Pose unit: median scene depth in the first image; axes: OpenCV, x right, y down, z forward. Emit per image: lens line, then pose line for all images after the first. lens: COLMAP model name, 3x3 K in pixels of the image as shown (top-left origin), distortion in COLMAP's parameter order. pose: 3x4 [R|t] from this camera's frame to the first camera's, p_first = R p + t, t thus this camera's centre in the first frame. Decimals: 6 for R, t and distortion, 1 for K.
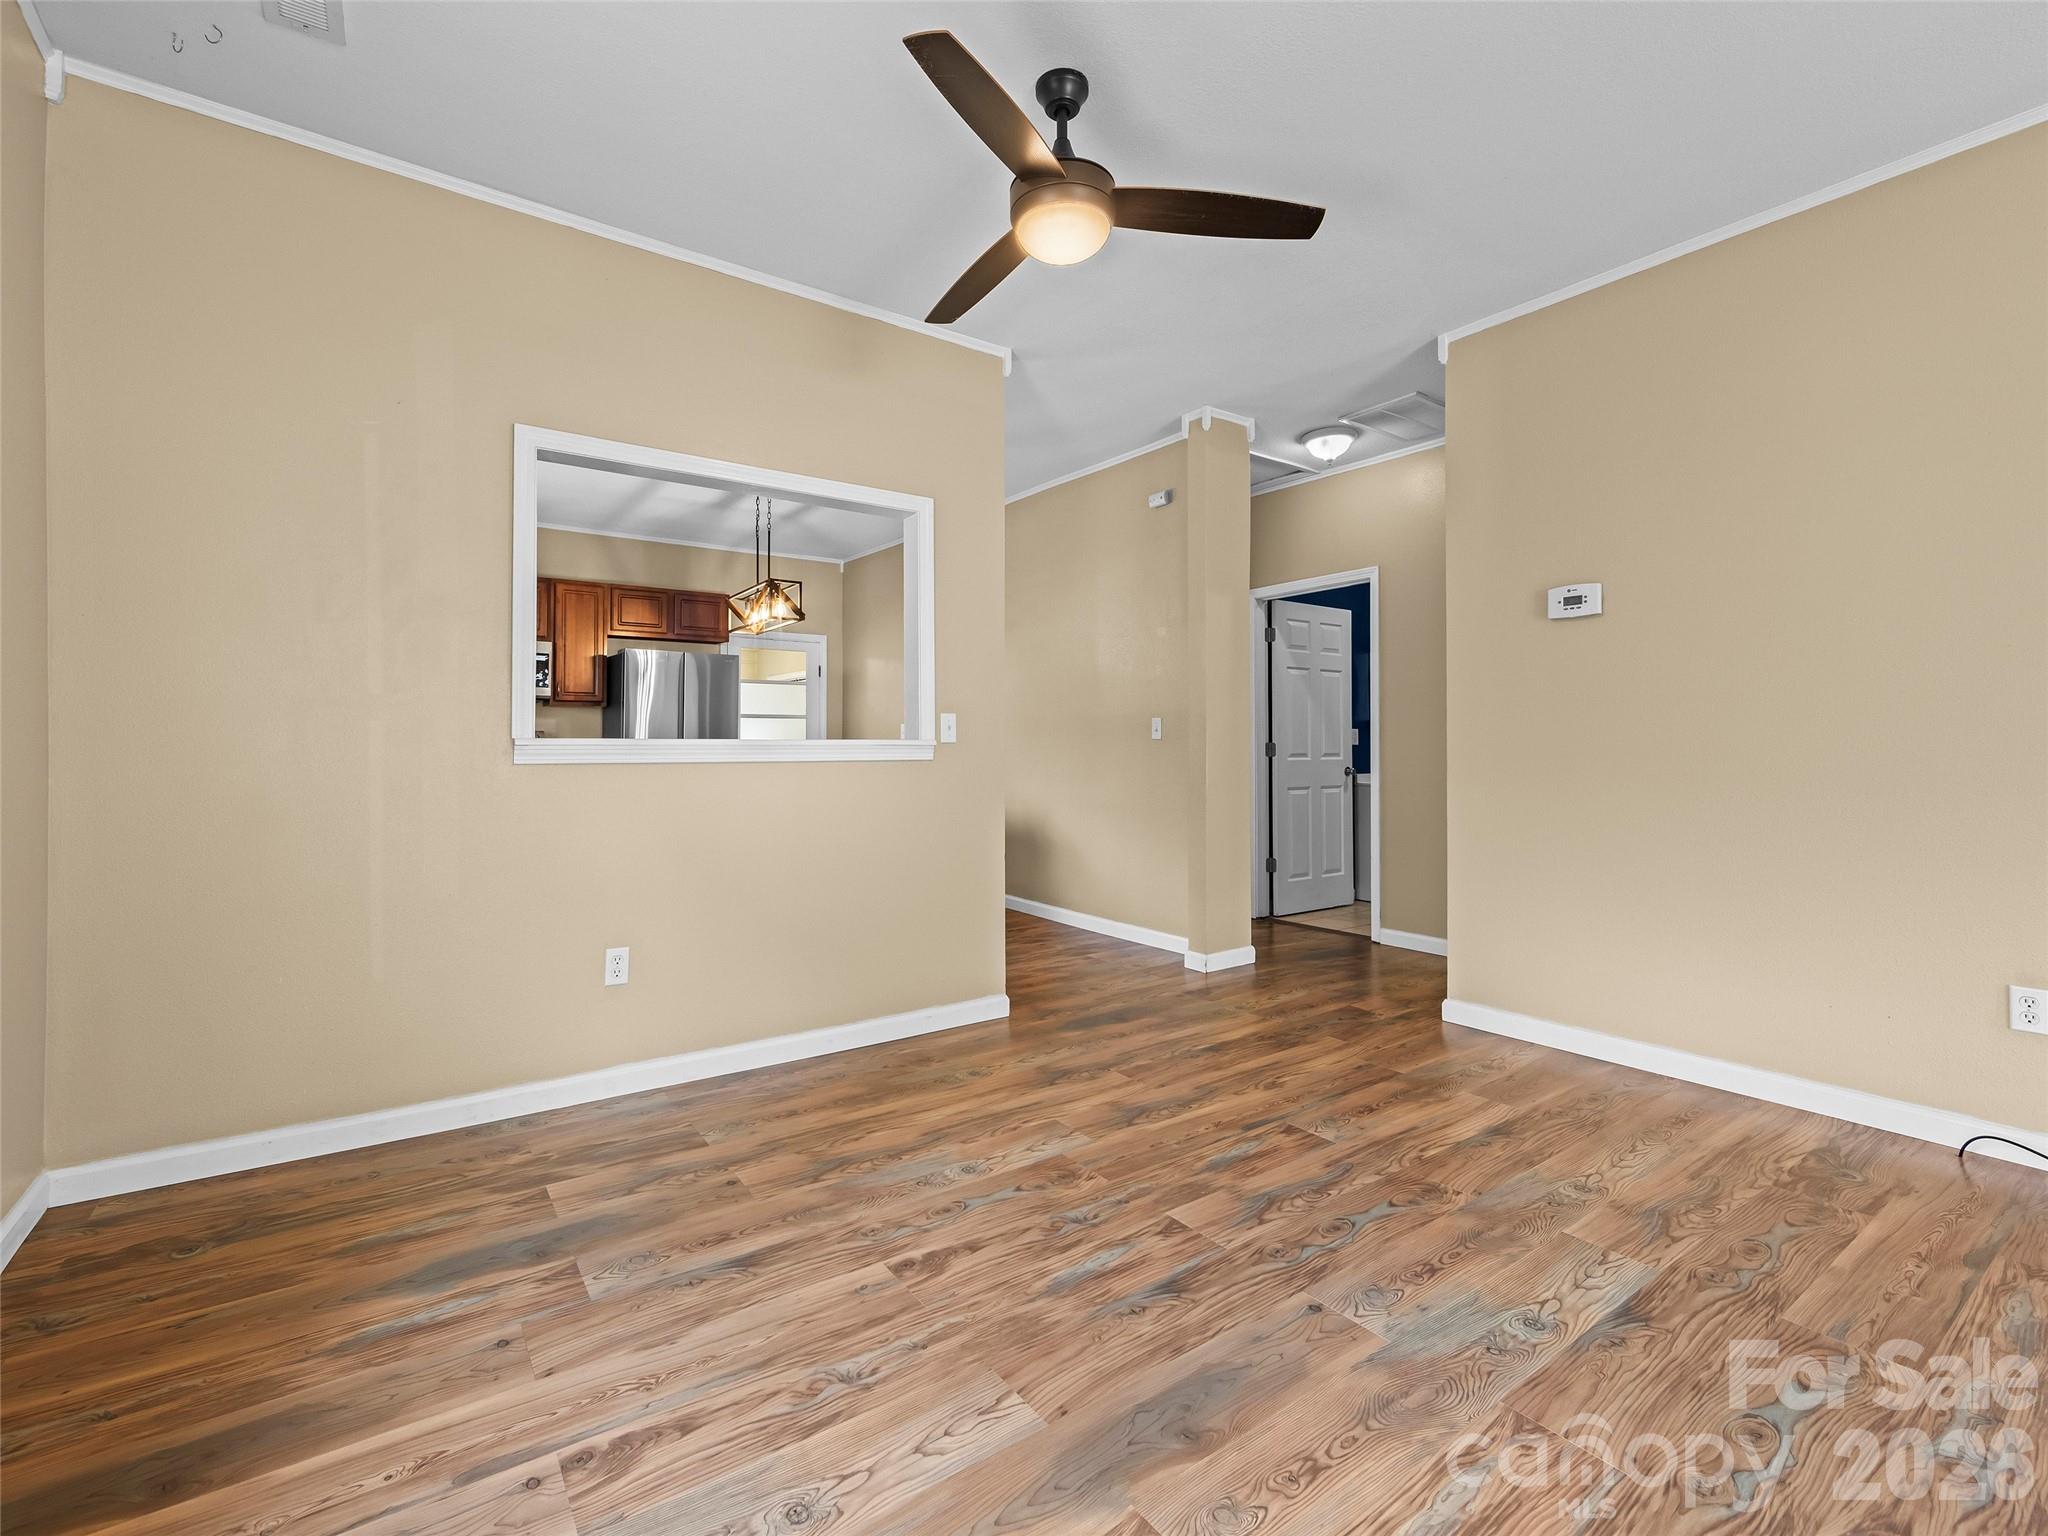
lens RADIAL K [[906.1, 0, 1025.2], [0, 906.1, 741.1], [0, 0, 1]] dist [-0.004464, -0.000787]
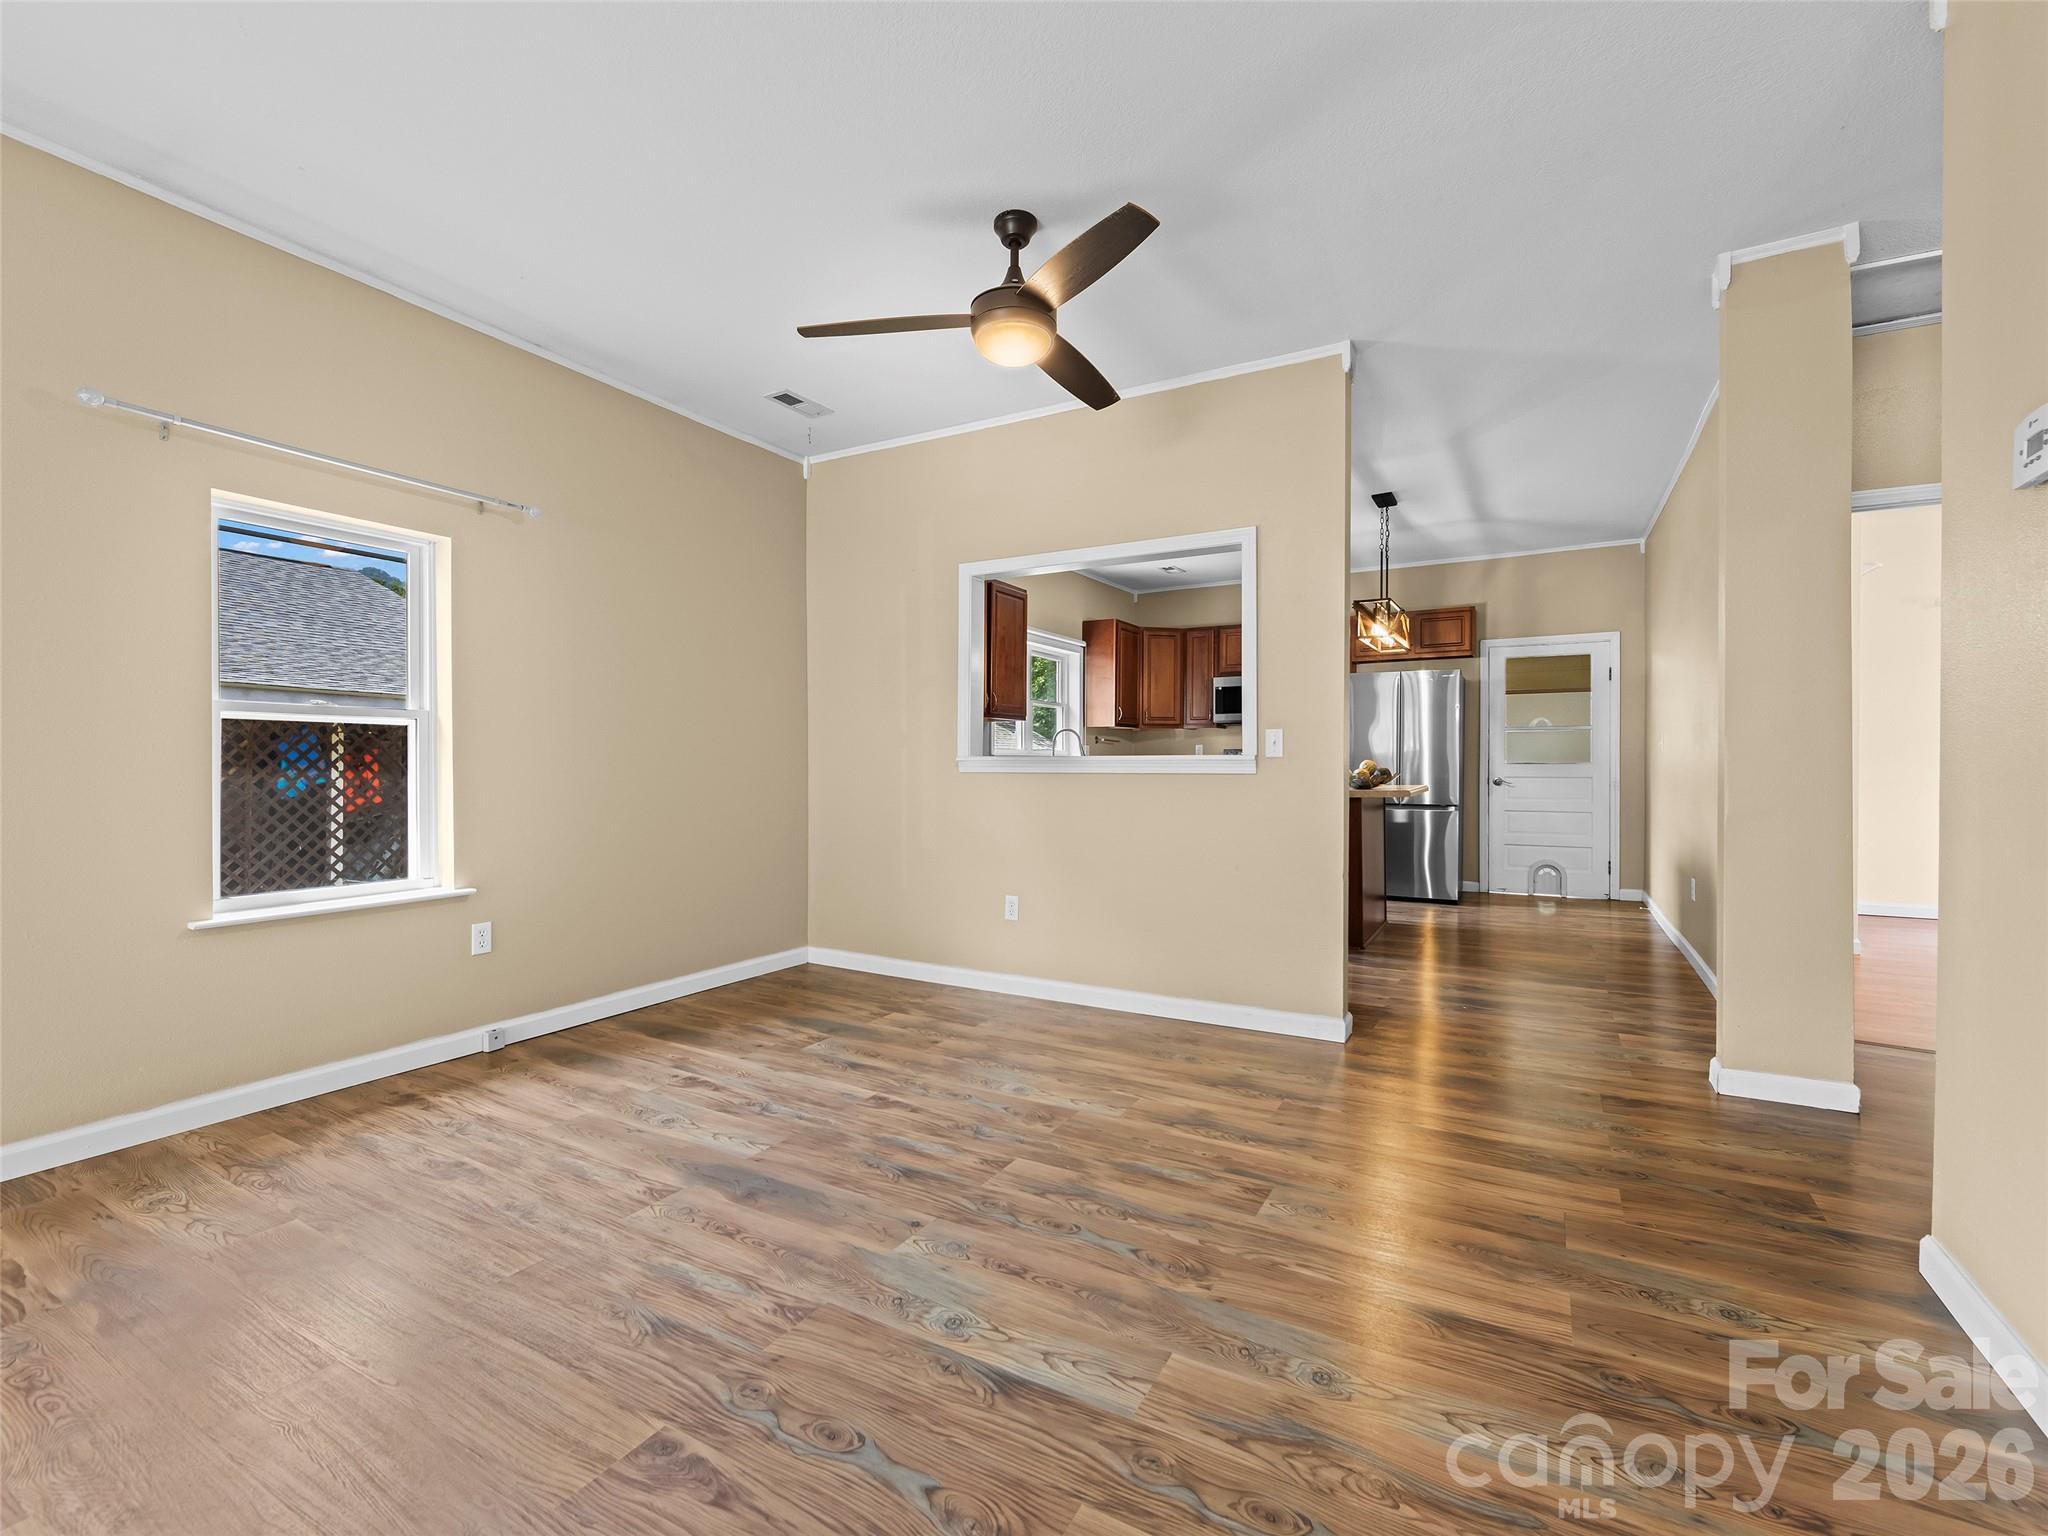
lens RADIAL K [[906.1, 0, 1032.2], [0, 906.1, 765.6], [0, 0, 1]] dist [-0.004464, -0.000787]
pose [[0.431383, 0.002788, -0.902164, 1.059374], [0.006012, 0.999964, 0.005965, 0.005066], [0.902149, -0.007997, 0.431351, 0.445947]]
